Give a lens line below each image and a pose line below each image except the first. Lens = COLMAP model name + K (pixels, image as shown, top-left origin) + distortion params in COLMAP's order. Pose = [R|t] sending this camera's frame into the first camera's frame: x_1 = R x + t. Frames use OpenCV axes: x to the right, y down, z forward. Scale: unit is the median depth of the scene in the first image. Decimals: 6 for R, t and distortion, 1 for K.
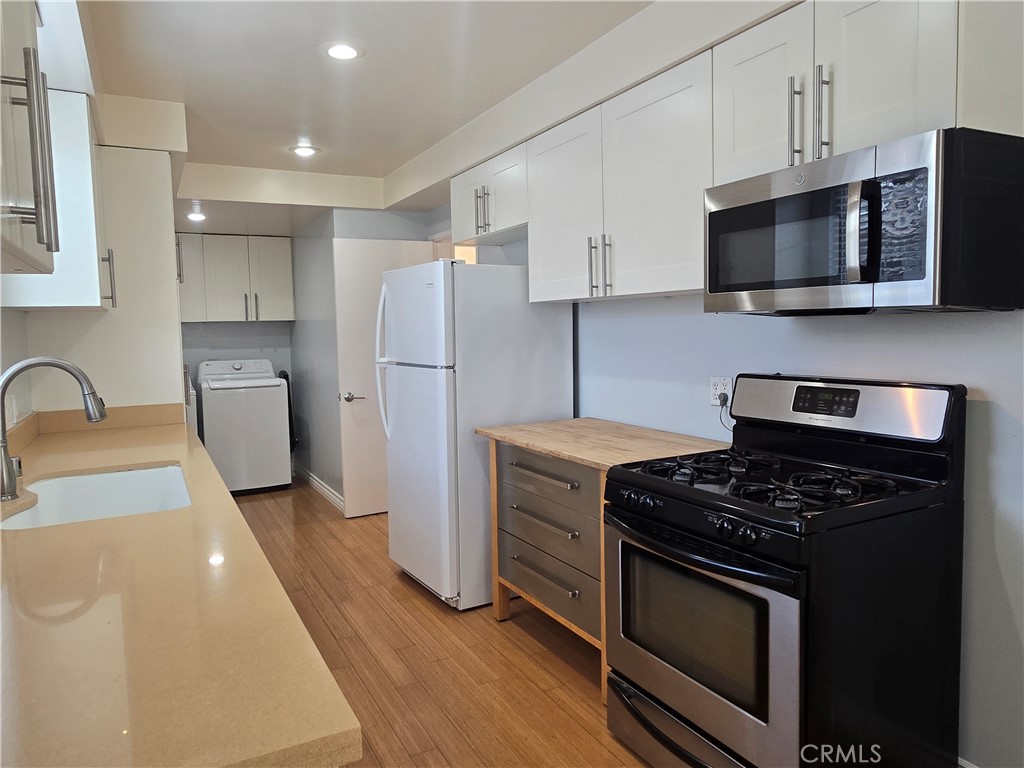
lens RADIAL K [[678.7, 0, 512.0], [0, 678.7, 384.0], [0, 0, 1]] dist [-0.021745, -0.001467]
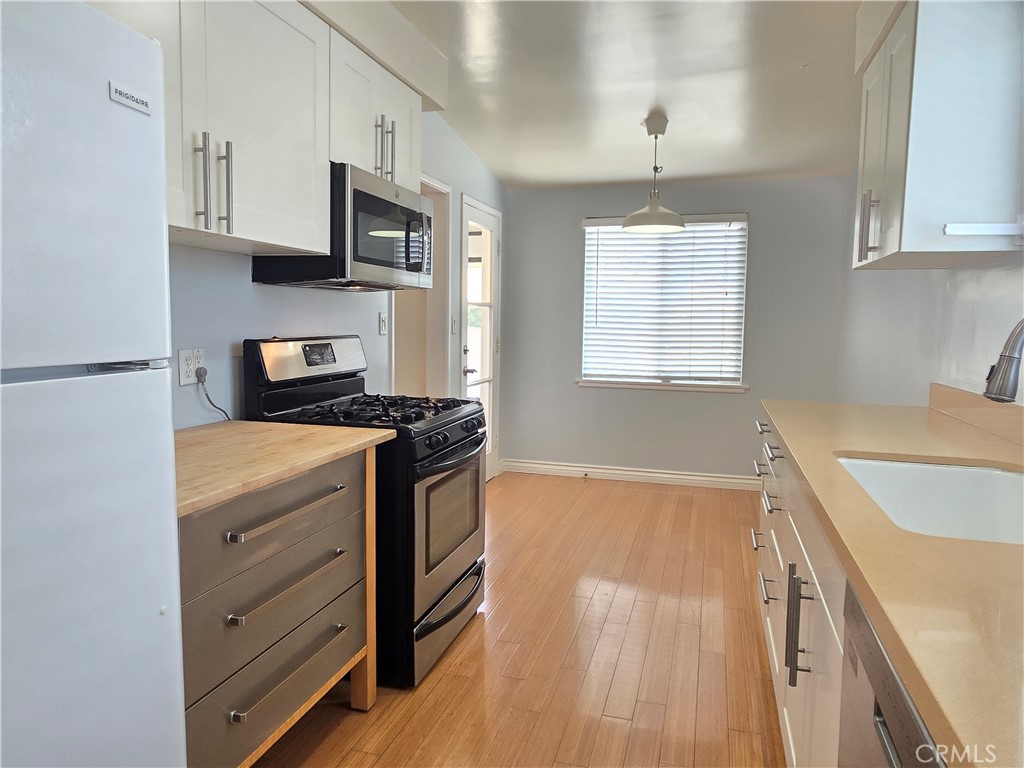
lens RADIAL K [[678.7, 0, 512.0], [0, 678.7, 384.0], [0, 0, 1]] dist [-0.021745, -0.001467]
pose [[-0.707677, -0.054996, 0.704393, -0.428647], [0.061172, 0.988453, 0.138631, -0.045659], [-0.703883, 0.141195, -0.696141, 1.016893]]
